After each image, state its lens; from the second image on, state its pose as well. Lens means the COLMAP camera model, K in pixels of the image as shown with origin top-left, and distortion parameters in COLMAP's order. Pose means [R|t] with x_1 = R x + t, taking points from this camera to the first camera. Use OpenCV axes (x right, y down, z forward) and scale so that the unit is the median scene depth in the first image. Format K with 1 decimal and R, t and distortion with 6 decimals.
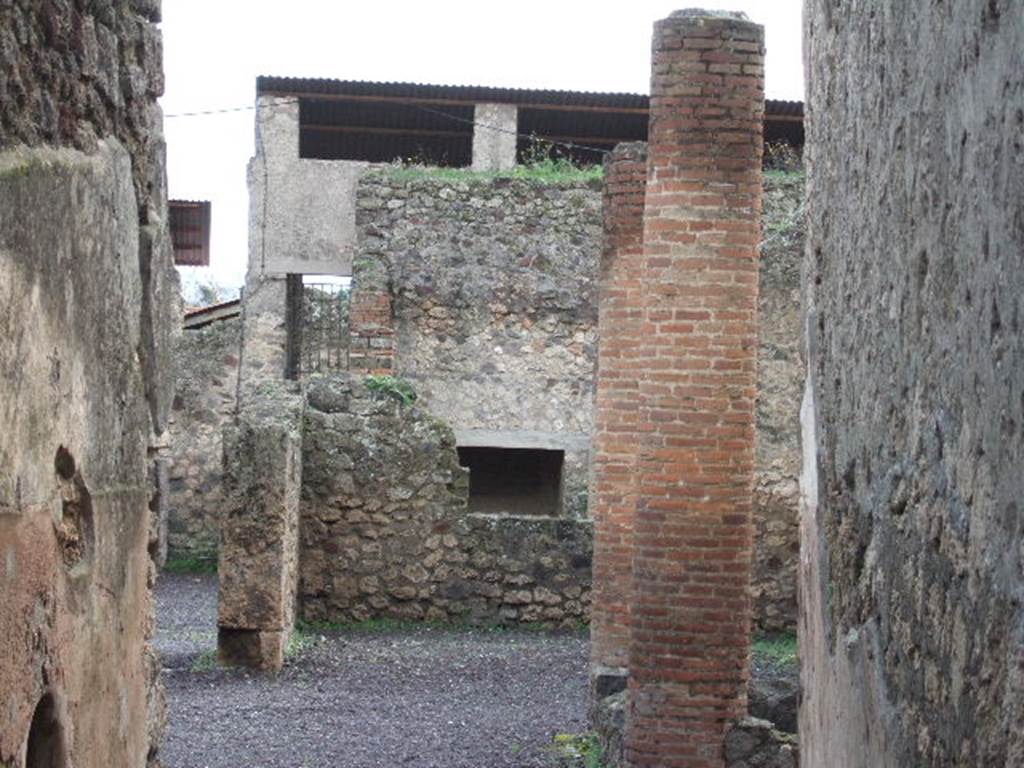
lens RADIAL K [[3069.3, 0, 512.0], [0, 3069.3, 384.0], [0, 0, 1]] dist [-0.012641, 0.506330]
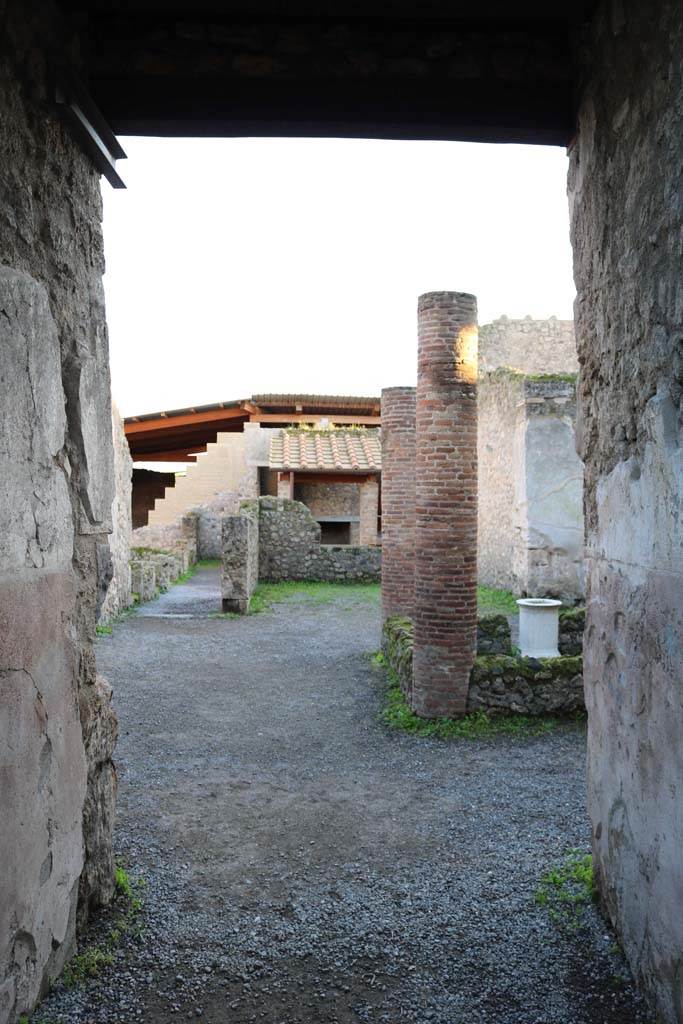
lens RADIAL K [[836.9, 0, 346.1], [0, 836.9, 507.1], [0, 0, 1]] dist [-0.152418, 0.113957]
pose [[0.999411, -0.026386, 0.021929, -0.010974], [0.026271, 0.999640, 0.005515, 0.006273], [-0.022067, -0.004936, 0.999744, 0.403496]]
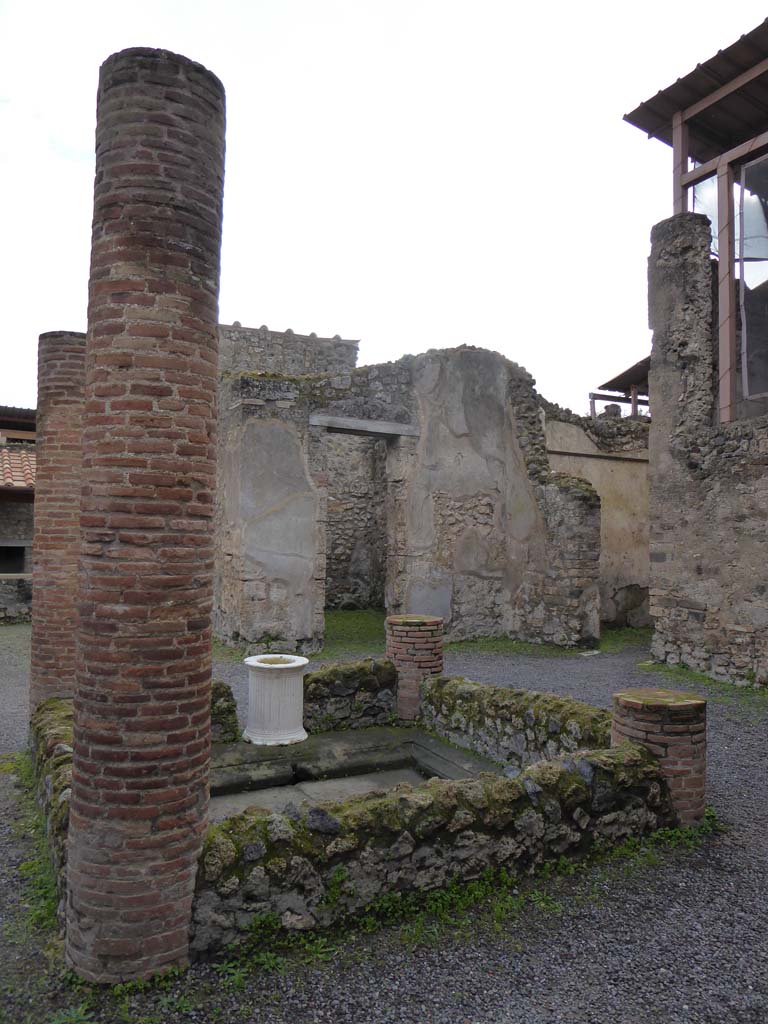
lens RADIAL K [[725.9, 0, 387.8], [0, 725.9, 508.3], [0, 0, 1]] dist [-0.024263, 0.004833]
pose [[0.887713, -0.001508, 0.460394, 0.019717], [0.013060, 0.999675, -0.021908, 0.012912], [-0.460212, 0.025460, 0.887444, 0.643907]]
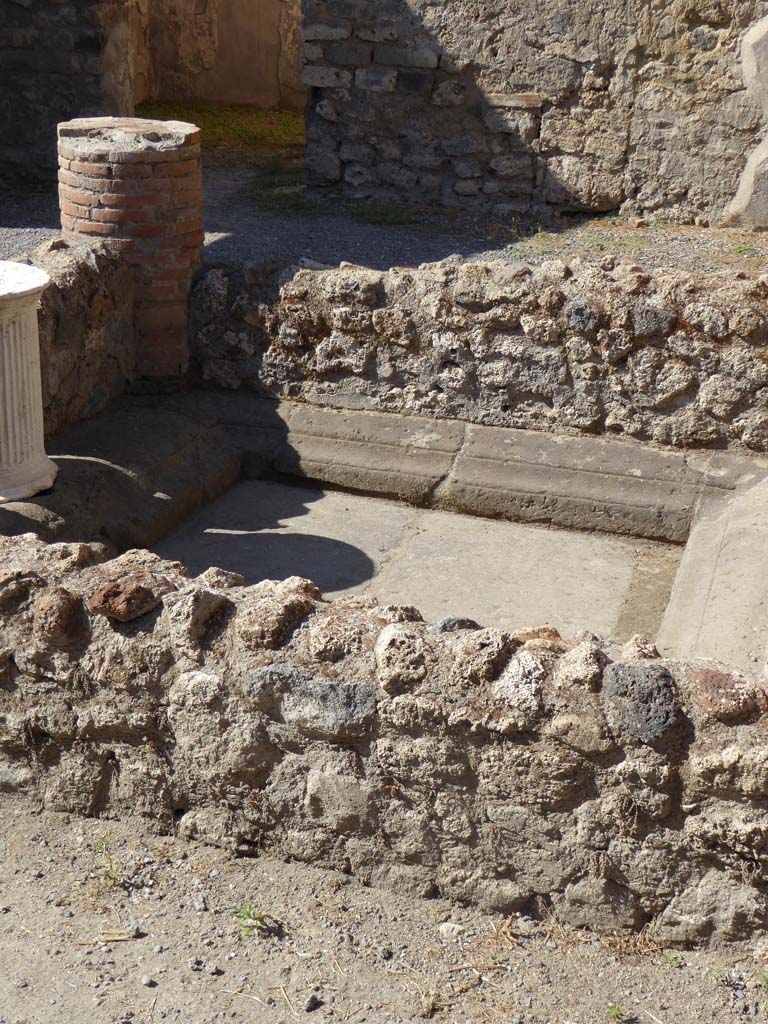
lens RADIAL K [[1656.7, 0, 384.0], [0, 1656.7, 512.0], [0, 0, 1]] dist [0.025699, 0.080002]
pose [[0.307015, -0.342869, 0.887797, -0.122401], [-0.019319, 0.930411, 0.366008, 0.009319], [-0.951509, -0.129521, 0.279026, 0.840108]]
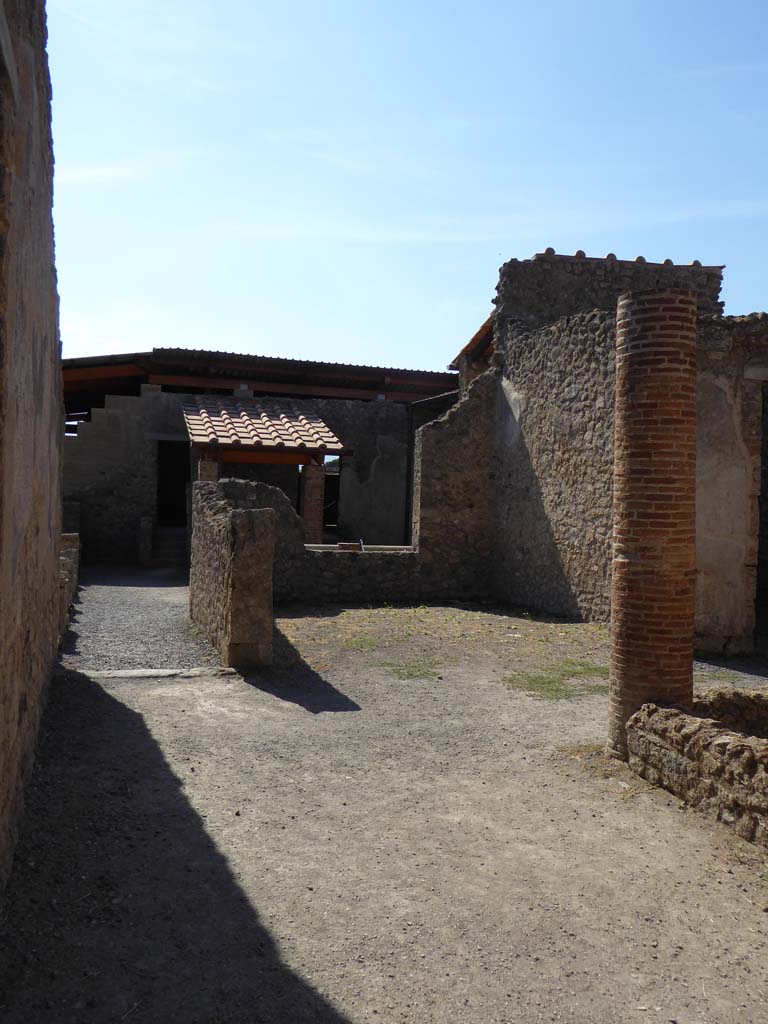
lens RADIAL K [[868.8, 0, 392.6], [0, 868.8, 511.6], [0, 0, 1]] dist [0.010453, -0.020637]
pose [[0.969889, -0.006586, 0.243457, -0.147419], [-0.000551, 0.999572, 0.029233, 0.002578], [-0.243546, -0.028487, 0.969471, 0.686607]]
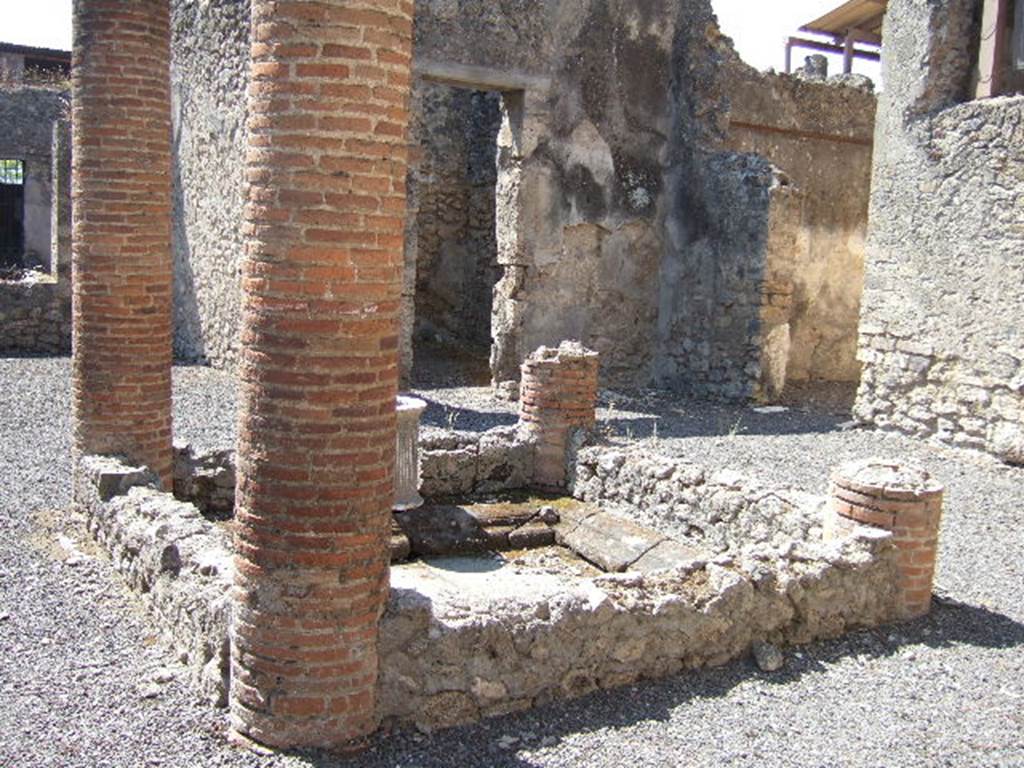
lens RADIAL K [[1082.6, 0, 468.2], [0, 1082.6, 385.5], [0, 0, 1]] dist [-0.062556, 0.001634]
pose [[0.875879, -0.053965, 0.479504, -0.030159], [-0.024111, 0.987591, 0.155189, 0.011021], [-0.481928, -0.147488, 0.863709, 0.626822]]
